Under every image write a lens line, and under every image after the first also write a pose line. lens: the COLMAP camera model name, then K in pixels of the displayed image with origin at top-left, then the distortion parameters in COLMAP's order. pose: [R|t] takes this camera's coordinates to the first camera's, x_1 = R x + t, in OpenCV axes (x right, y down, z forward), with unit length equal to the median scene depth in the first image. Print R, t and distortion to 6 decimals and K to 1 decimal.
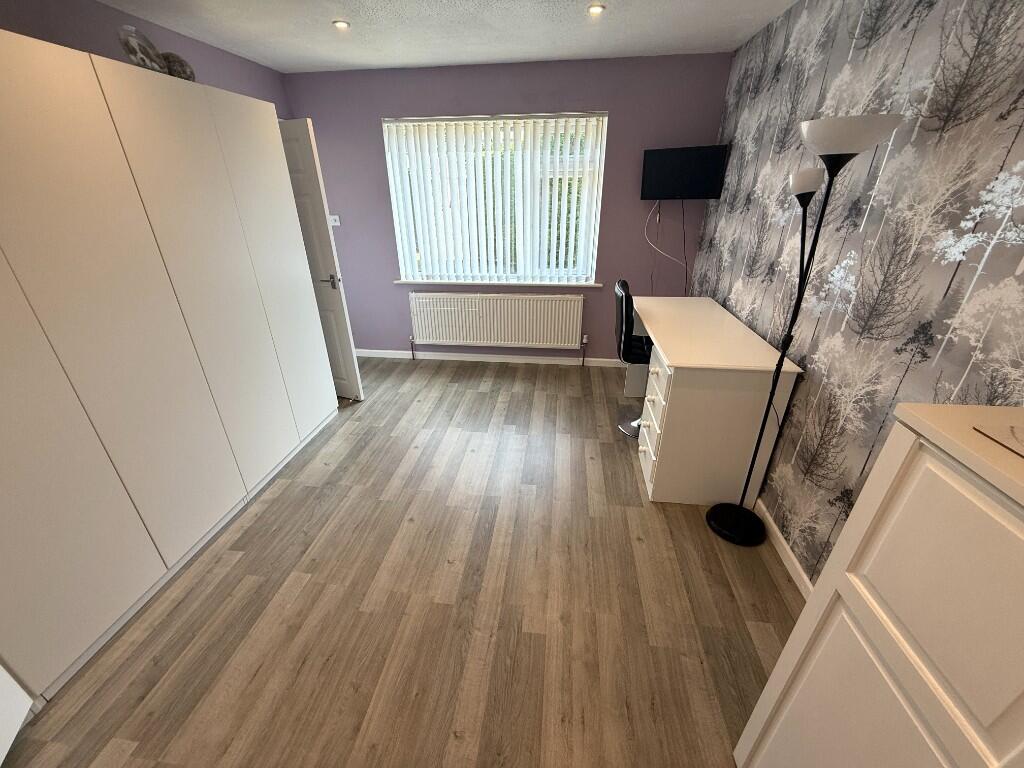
lens RADIAL K [[408.8, 0, 509.7], [0, 408.8, 385.8], [0, 0, 1]] dist [-0.000989, 0.000286]
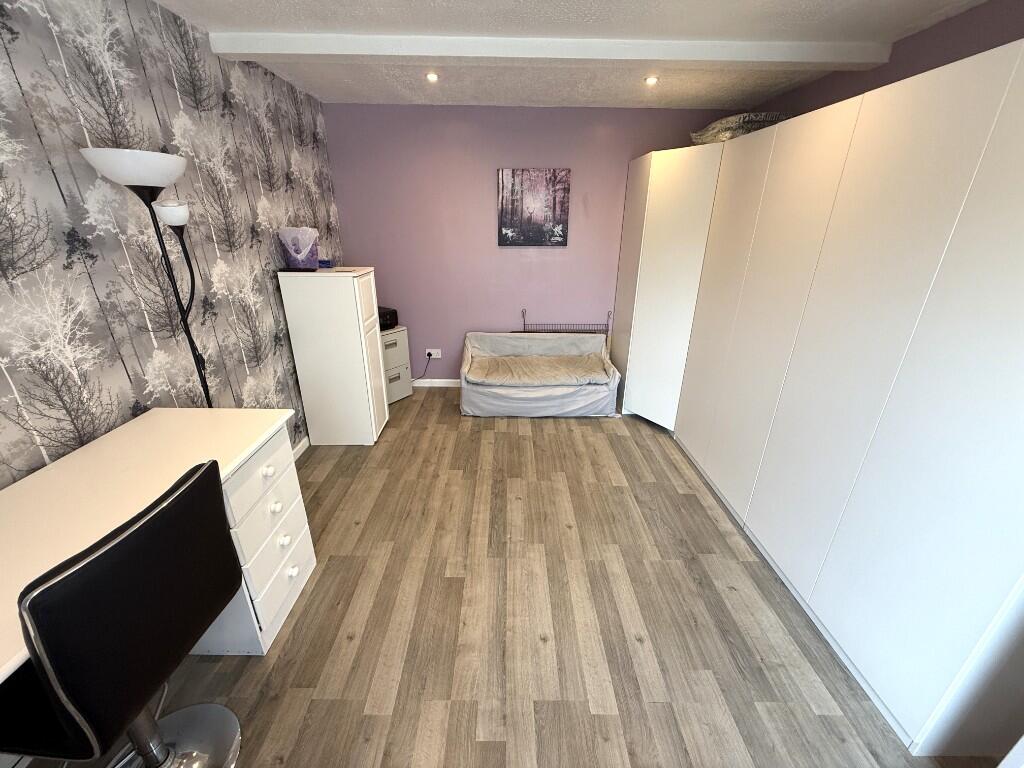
lens RADIAL K [[408.8, 0, 509.6], [0, 408.8, 384.5], [0, 0, 1]] dist [-0.000989, 0.000286]
pose [[-0.991625, 0.046383, -0.120536, 0.025340], [-0.059419, 0.664810, 0.744646, -0.849324], [0.114673, 0.745571, -0.656486, 1.734023]]
